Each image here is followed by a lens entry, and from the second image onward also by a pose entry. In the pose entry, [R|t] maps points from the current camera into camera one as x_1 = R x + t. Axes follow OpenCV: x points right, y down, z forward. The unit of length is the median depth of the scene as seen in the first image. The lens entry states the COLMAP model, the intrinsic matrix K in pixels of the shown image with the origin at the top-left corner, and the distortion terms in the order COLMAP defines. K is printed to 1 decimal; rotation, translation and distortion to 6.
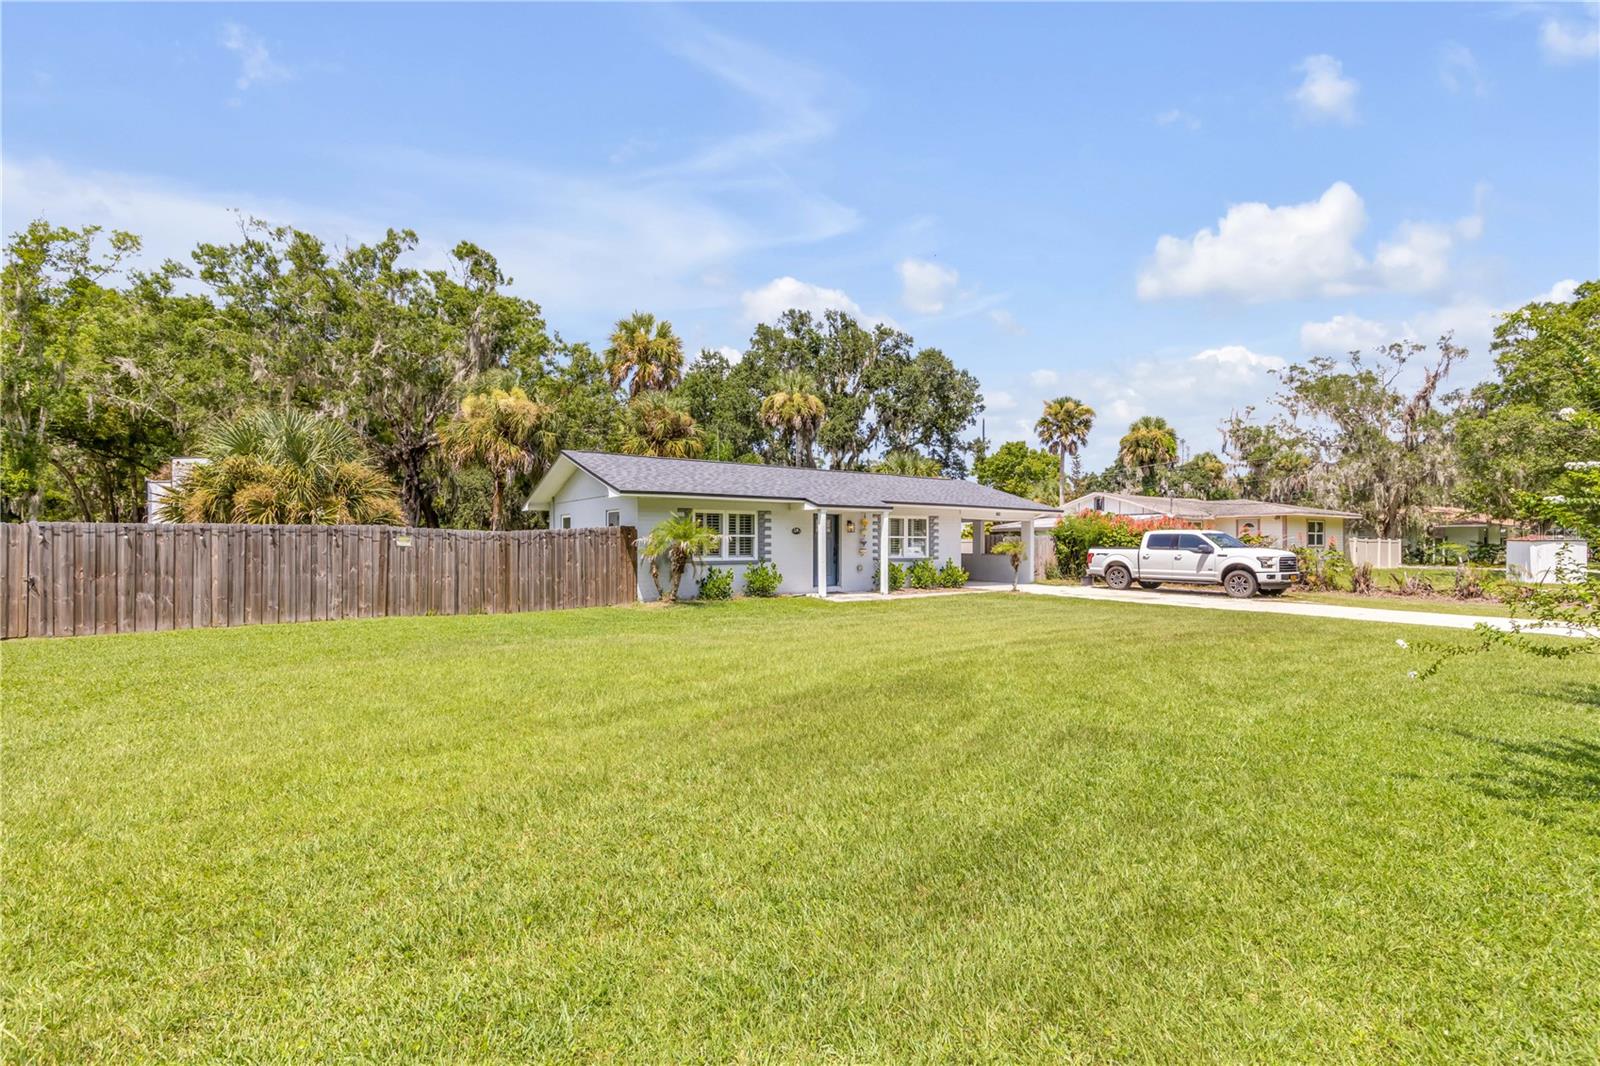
lens RADIAL K [[730.4, 0, 800.4], [0, 730.4, 538.0], [0, 0, 1]] dist [0.002757, -0.000538]
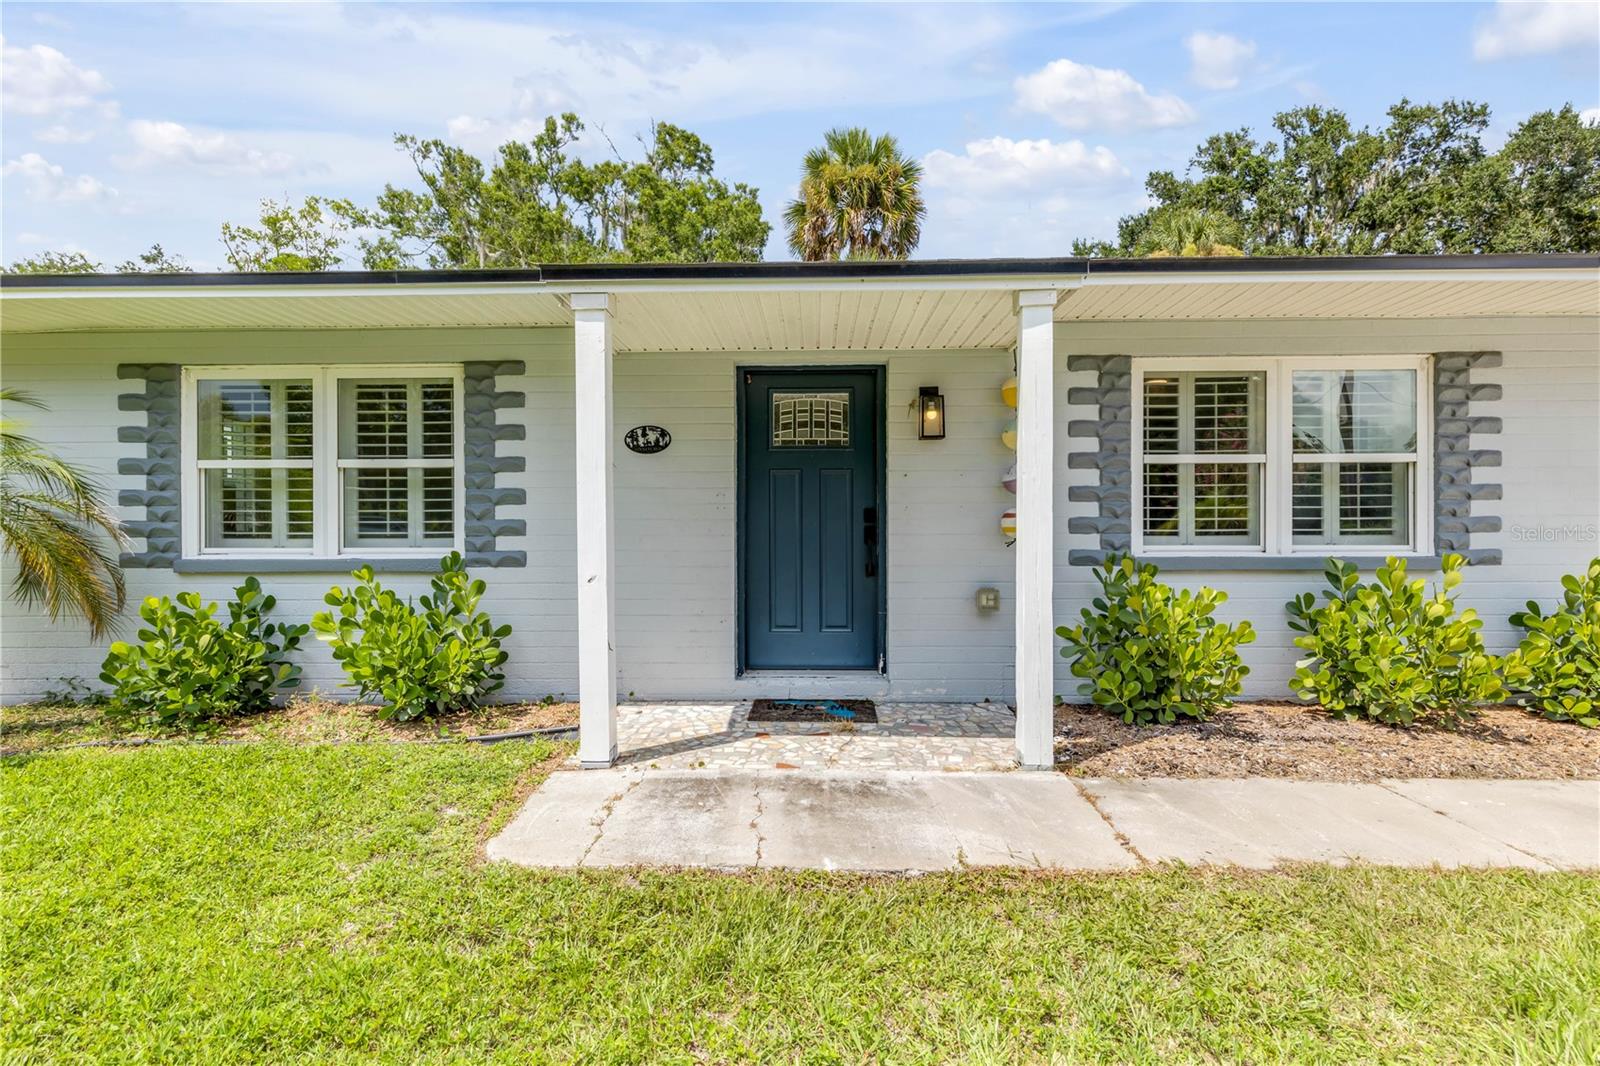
lens RADIAL K [[730.4, 0, 798.4], [0, 730.4, 528.5], [0, 0, 1]] dist [0.002757, -0.000538]
pose [[0.809624, -0.002622, -0.586943, 0.174158], [0.007718, 0.999951, 0.006180, 0.018341], [0.586898, -0.009534, 0.809605, 0.833663]]
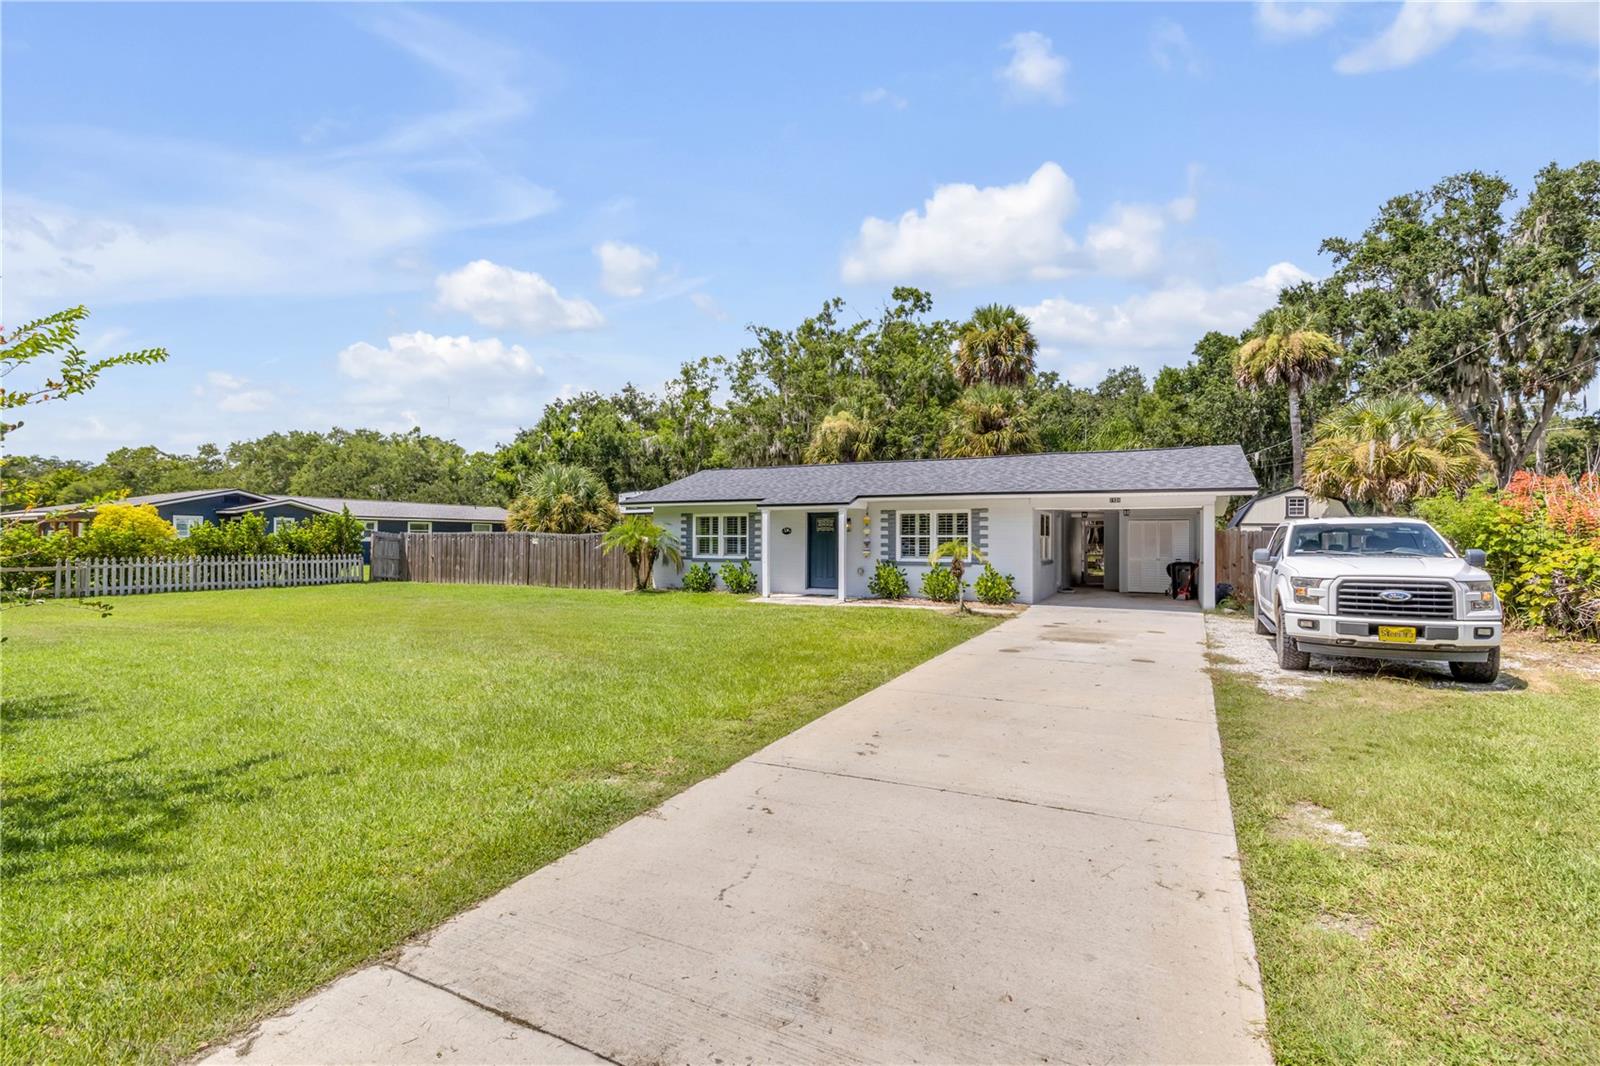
lens RADIAL K [[730.4, 0, 785.5], [0, 730.4, 530.8], [0, 0, 1]] dist [0.002757, -0.000538]
pose [[0.466798, -0.012664, -0.884273, 0.877792], [0.001987, 0.999910, -0.013271, 0.003561], [0.884362, 0.004438, 0.466781, 0.530096]]
